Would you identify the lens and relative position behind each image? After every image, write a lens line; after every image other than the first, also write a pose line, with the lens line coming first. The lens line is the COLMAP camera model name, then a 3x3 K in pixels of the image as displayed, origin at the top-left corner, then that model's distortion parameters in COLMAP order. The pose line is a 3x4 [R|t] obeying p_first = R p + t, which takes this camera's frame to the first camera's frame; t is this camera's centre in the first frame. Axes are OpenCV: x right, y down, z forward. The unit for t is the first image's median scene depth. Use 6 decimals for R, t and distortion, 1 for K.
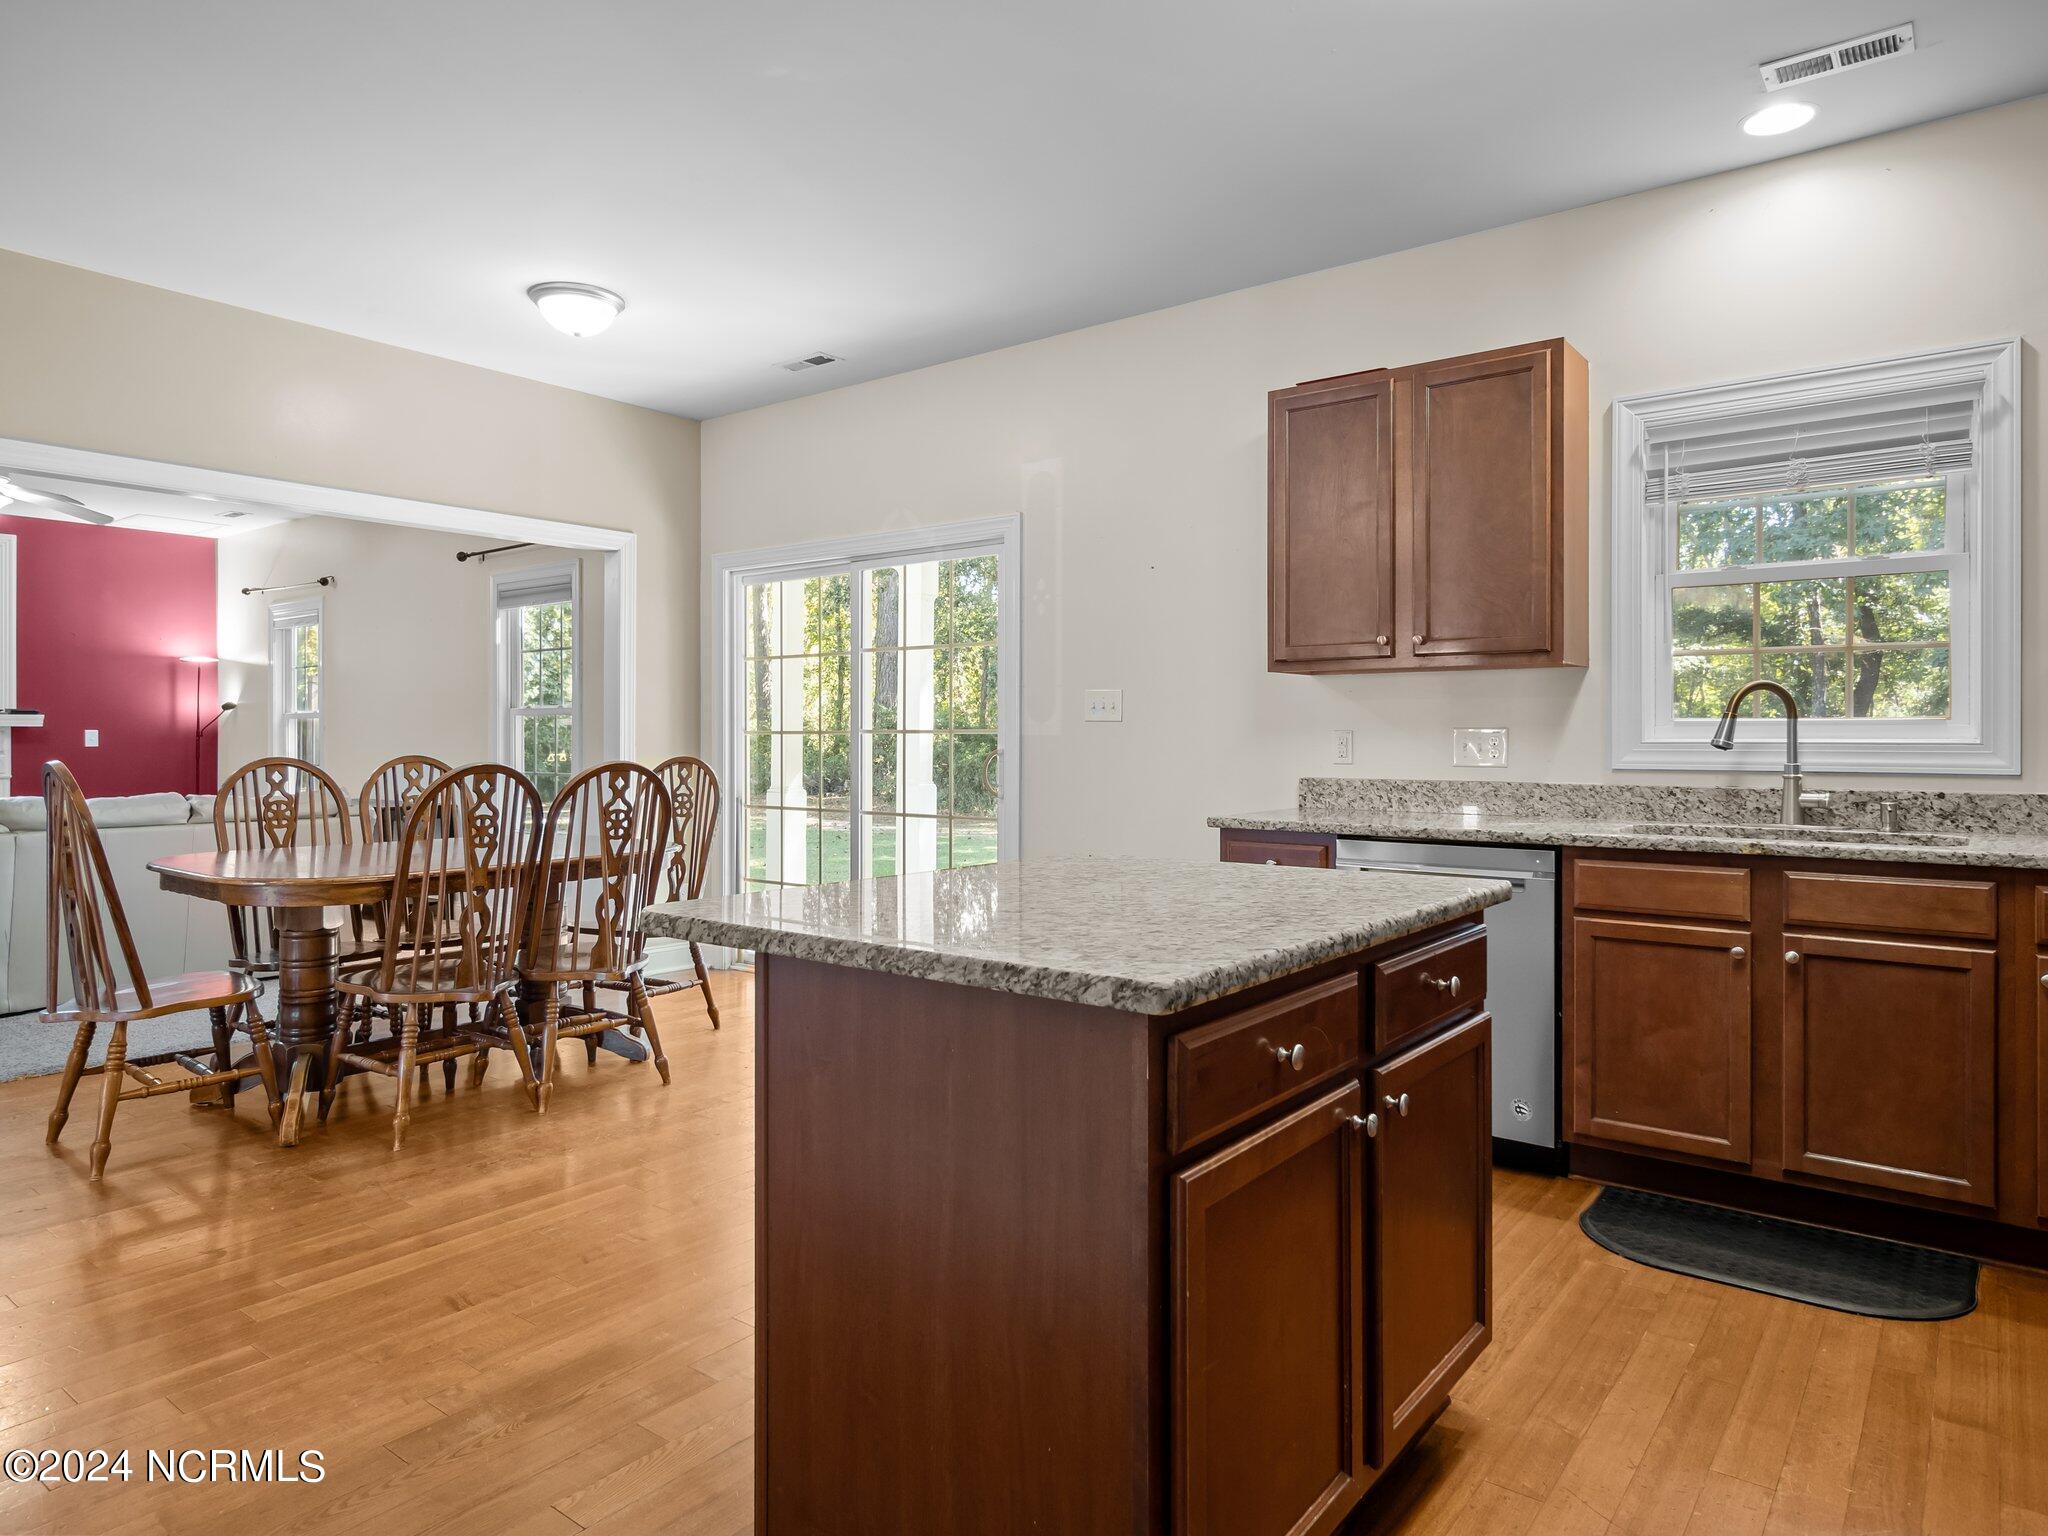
lens RADIAL K [[1218.8, 0, 1023.3], [0, 1218.8, 742.4], [0, 0, 1]] dist [0.002126, 0.000014]
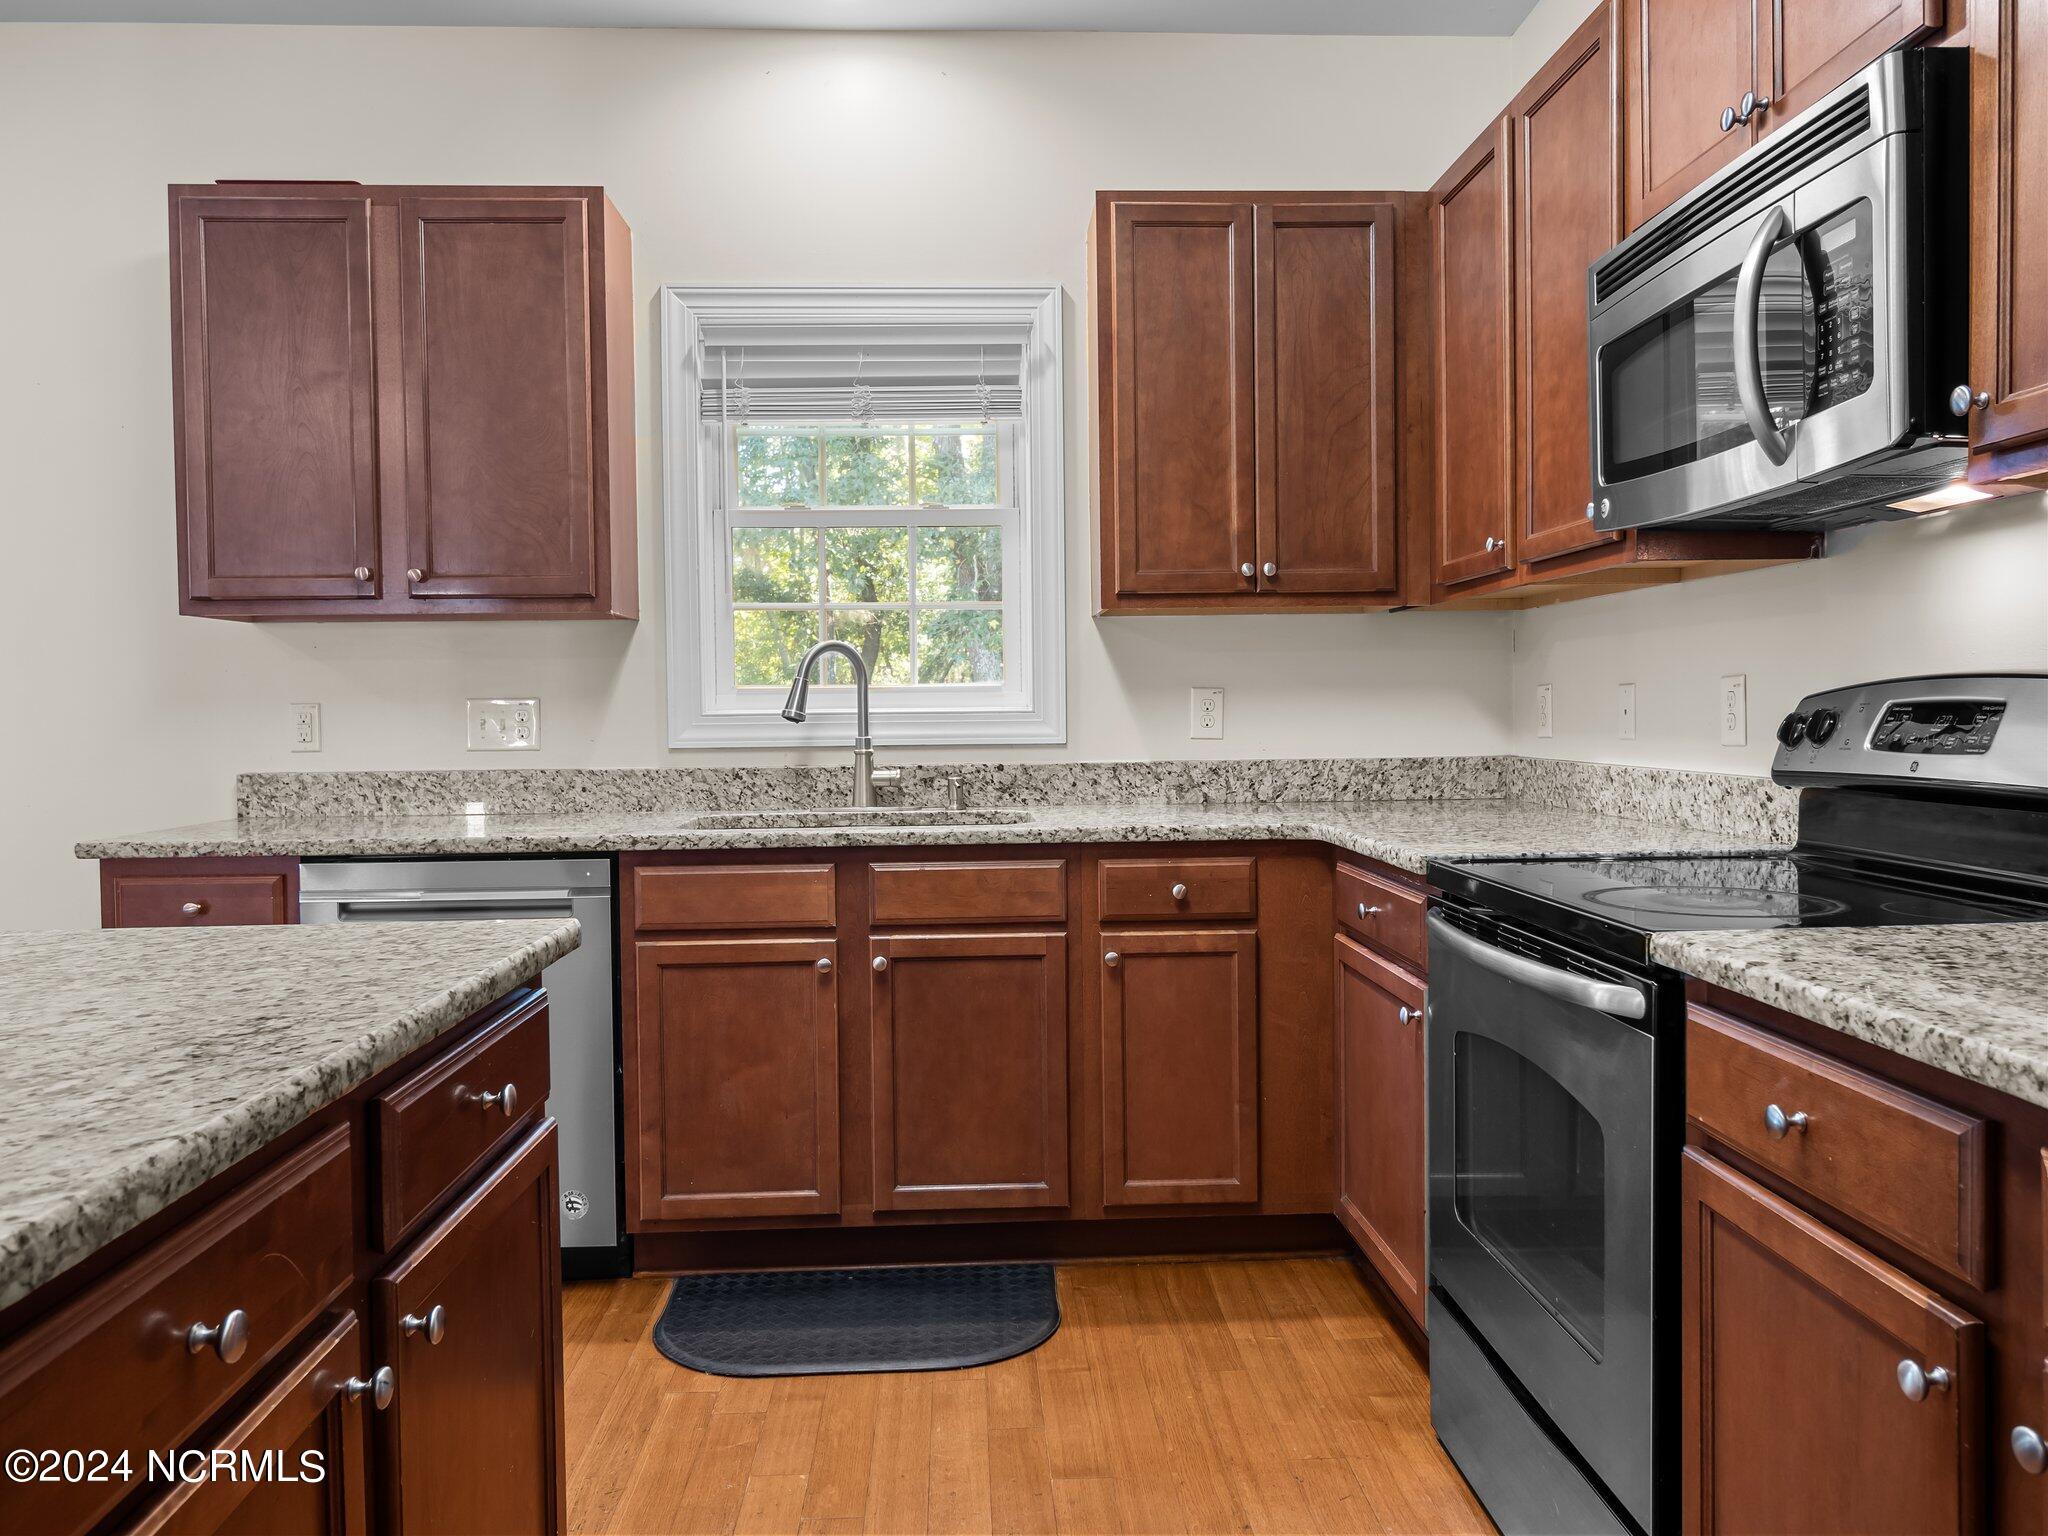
lens RADIAL K [[1453.0, 0, 1021.9], [0, 1453.0, 741.9], [0, 0, 1]] dist [0.000839, -0.001362]
pose [[0.754281, -0.024719, 0.656086, 0.038340], [0.014688, 0.999676, 0.020777, 0.001205], [-0.656387, -0.006035, 0.754400, 0.154296]]
